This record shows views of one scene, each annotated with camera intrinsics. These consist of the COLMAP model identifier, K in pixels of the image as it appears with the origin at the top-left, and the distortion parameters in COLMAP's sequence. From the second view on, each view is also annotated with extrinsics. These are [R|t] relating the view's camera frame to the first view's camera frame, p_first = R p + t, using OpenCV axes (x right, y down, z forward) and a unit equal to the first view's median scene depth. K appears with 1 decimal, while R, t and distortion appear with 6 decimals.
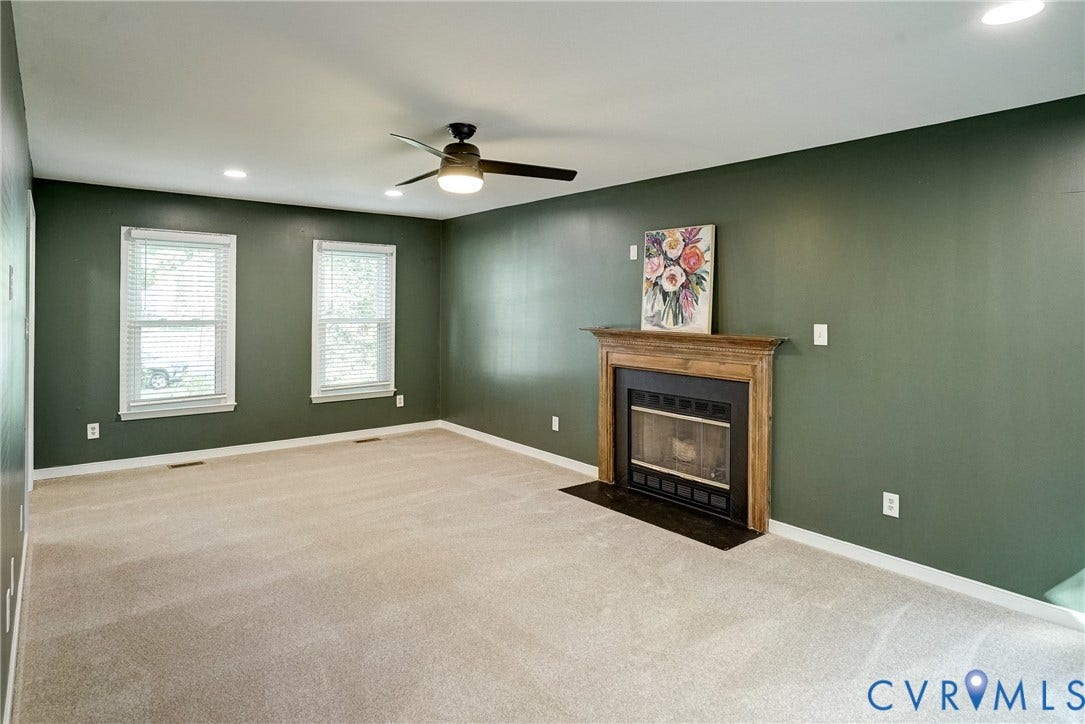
lens RADIAL K [[600.6, 0, 542.5], [0, 600.6, 362.0], [0, 0, 1]] dist [-0.000737, 0.000072]
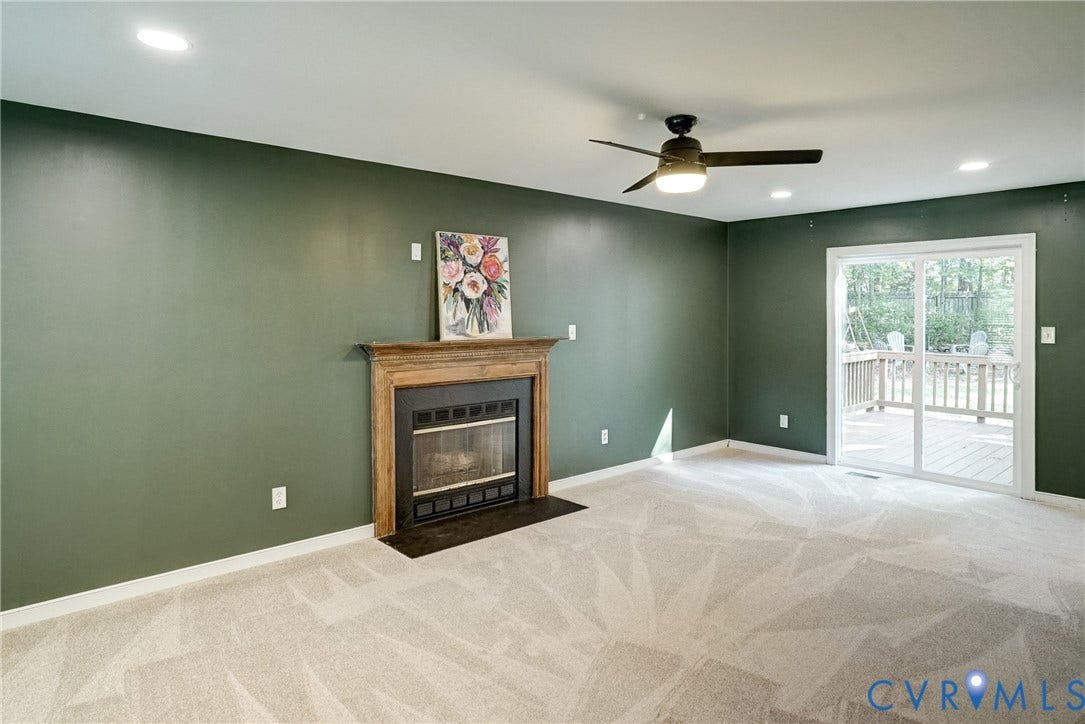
lens RADIAL K [[600.6, 0, 542.5], [0, 600.6, 362.0], [0, 0, 1]] dist [-0.000737, 0.000072]
pose [[0.012997, -0.099412, 0.994962, -0.766641], [0.095232, 0.990645, 0.097736, -0.099942], [-0.995370, 0.093482, 0.022343, 0.876828]]
